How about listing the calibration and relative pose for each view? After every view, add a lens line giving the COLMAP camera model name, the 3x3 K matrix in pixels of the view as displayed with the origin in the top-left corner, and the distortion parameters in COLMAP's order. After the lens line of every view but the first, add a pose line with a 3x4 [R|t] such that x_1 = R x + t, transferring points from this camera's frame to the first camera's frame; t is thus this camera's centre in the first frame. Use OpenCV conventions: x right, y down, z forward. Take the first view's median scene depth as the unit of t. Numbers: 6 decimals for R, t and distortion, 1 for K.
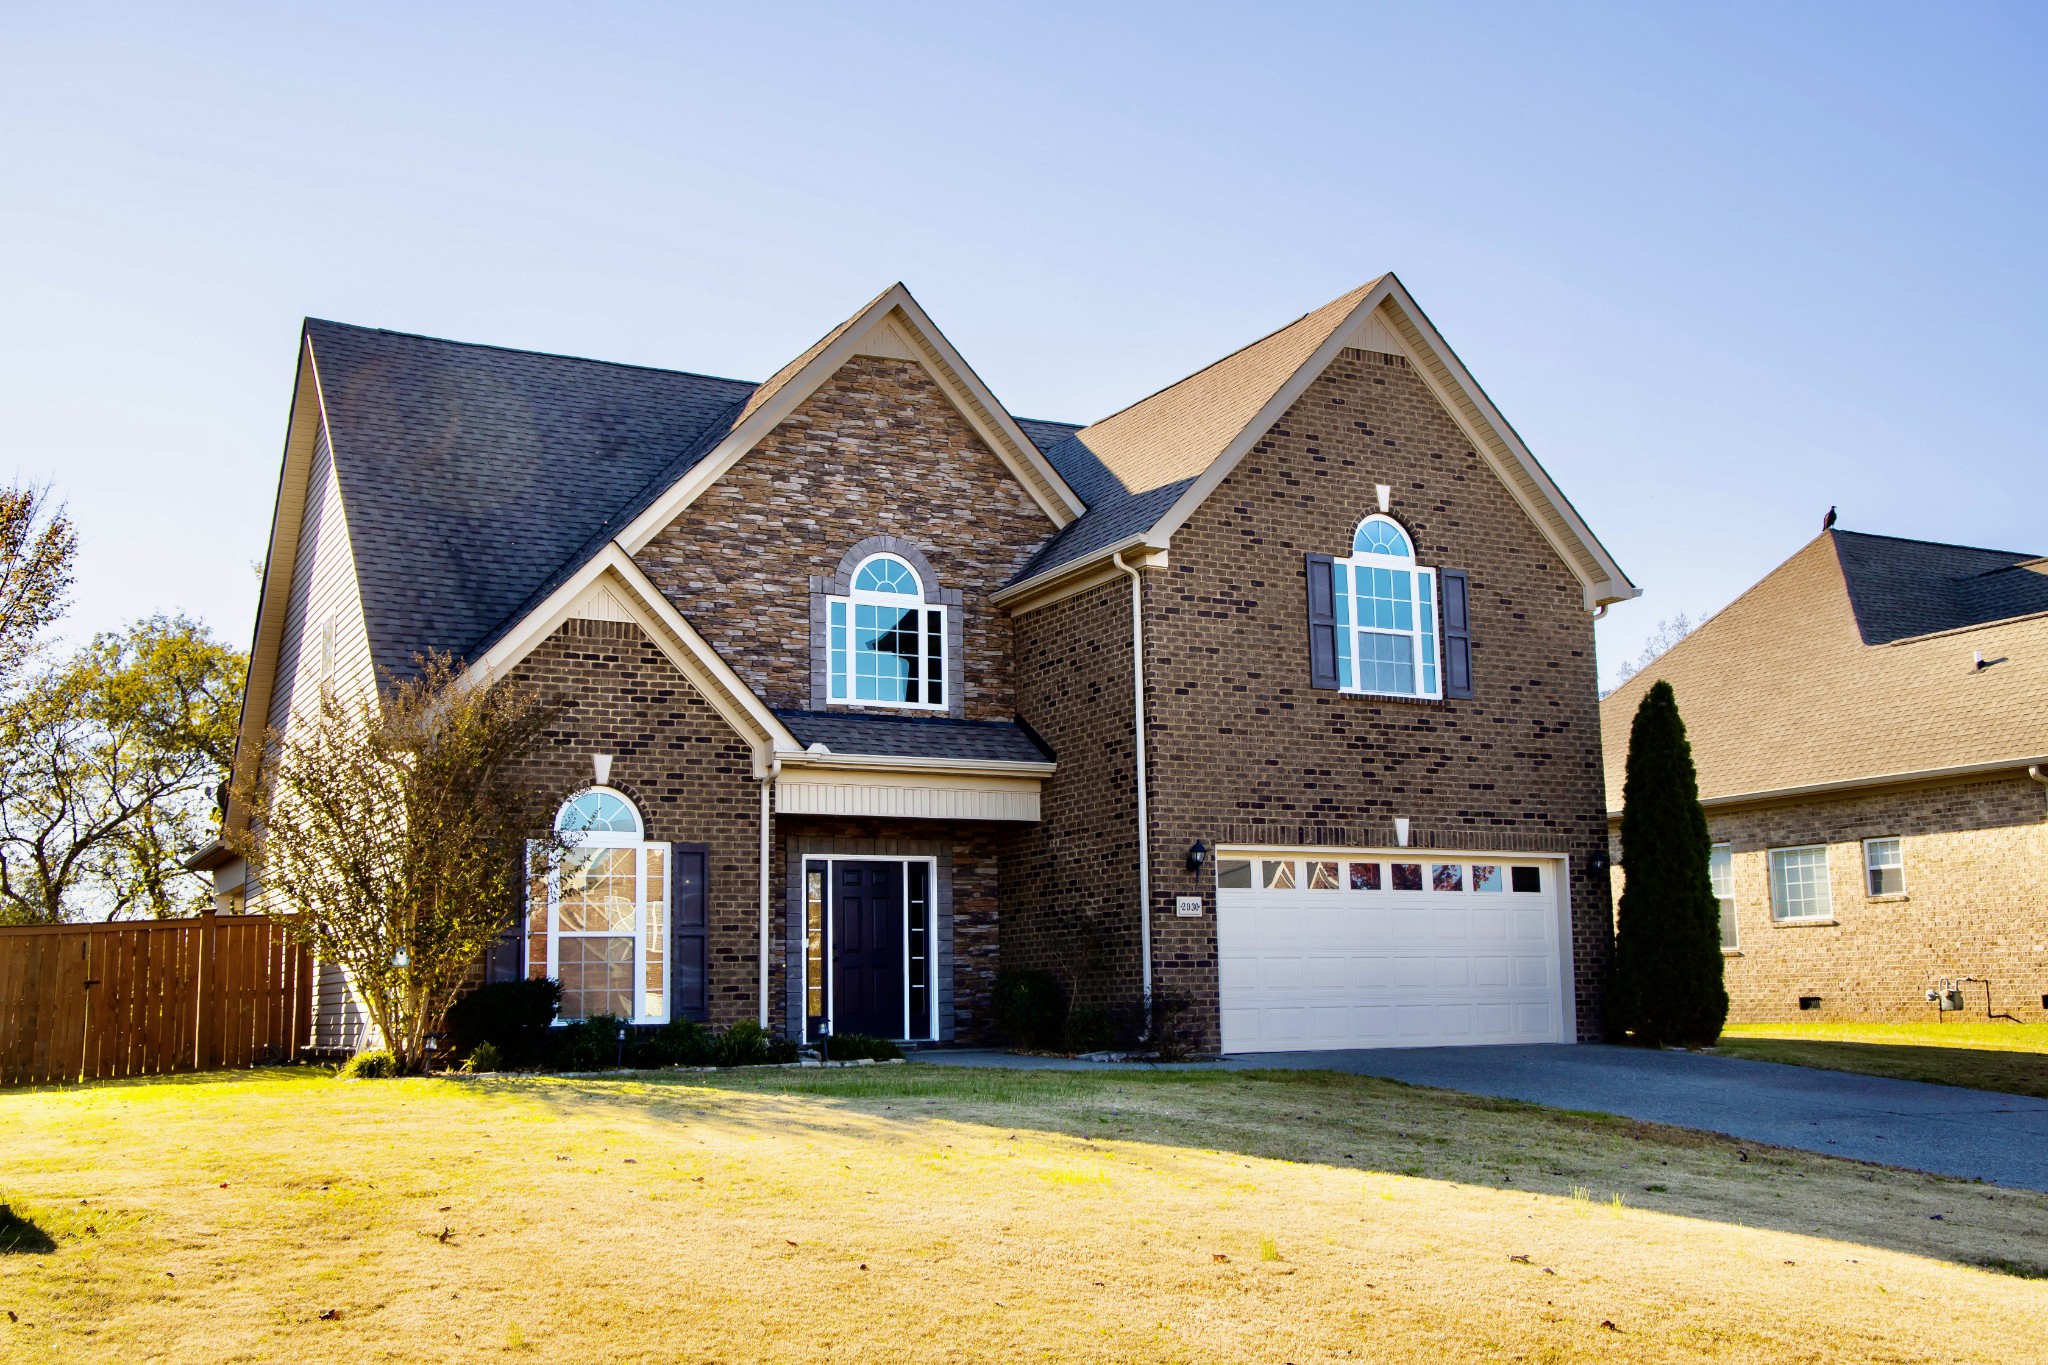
lens RADIAL K [[1963.4, 0, 1021.8], [0, 1963.4, 683.0], [0, 0, 1]] dist [0.046335, 0.000000]
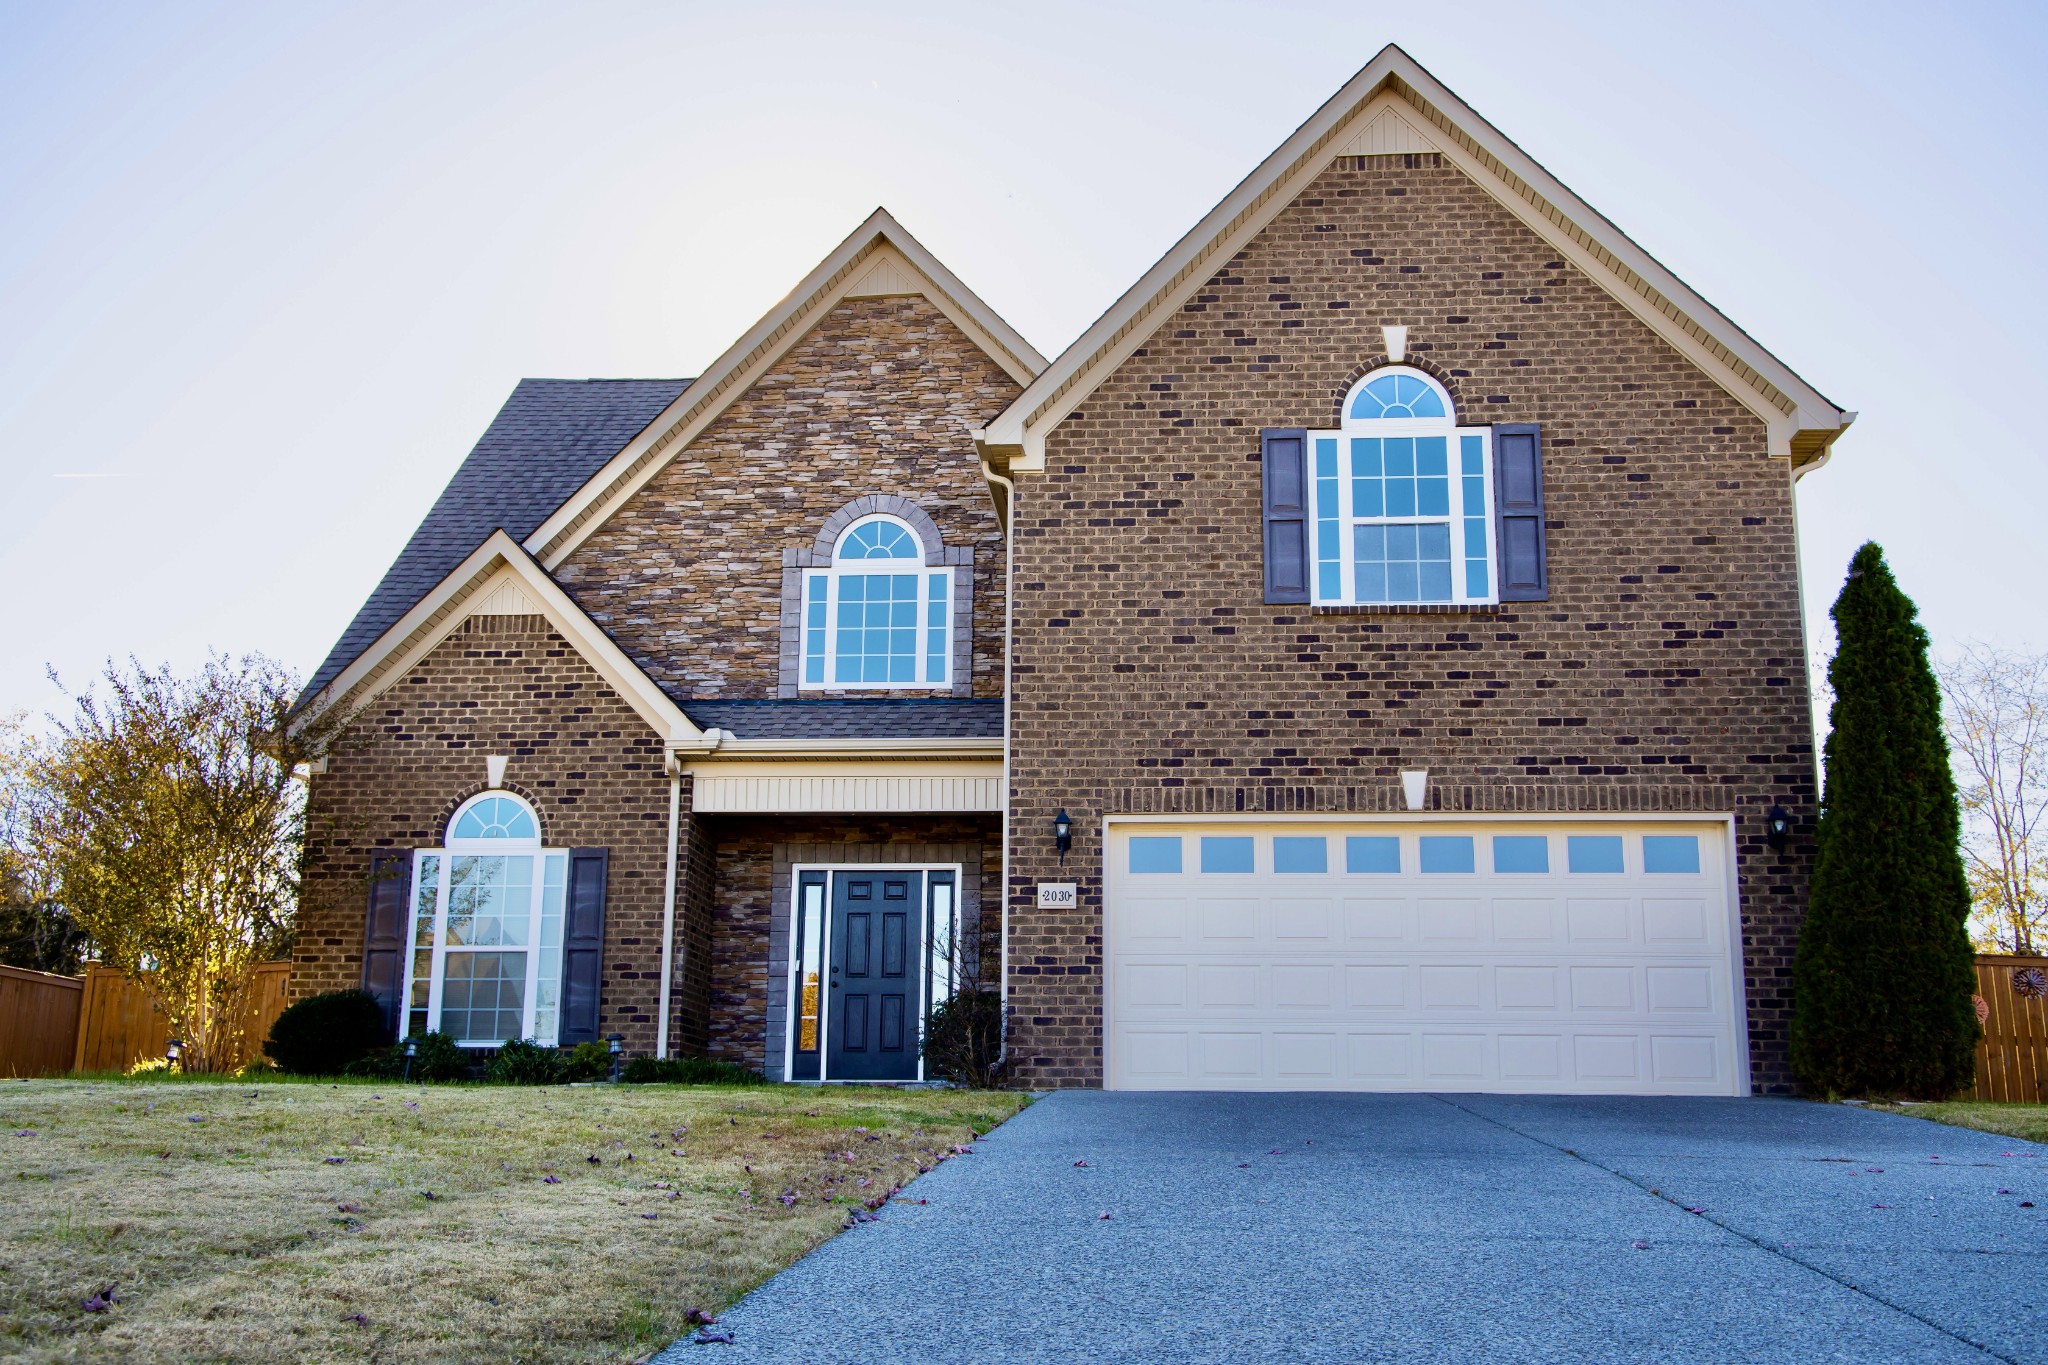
lens RADIAL K [[1963.4, 0, 1024.2], [0, 1963.4, 682.0], [0, 0, 1]] dist [0.046335, 0.000000]
pose [[0.846438, -0.096155, -0.523734, 0.449614], [0.063019, 0.994738, -0.080780, 0.084938], [0.528745, 0.035370, 0.848043, 0.311297]]
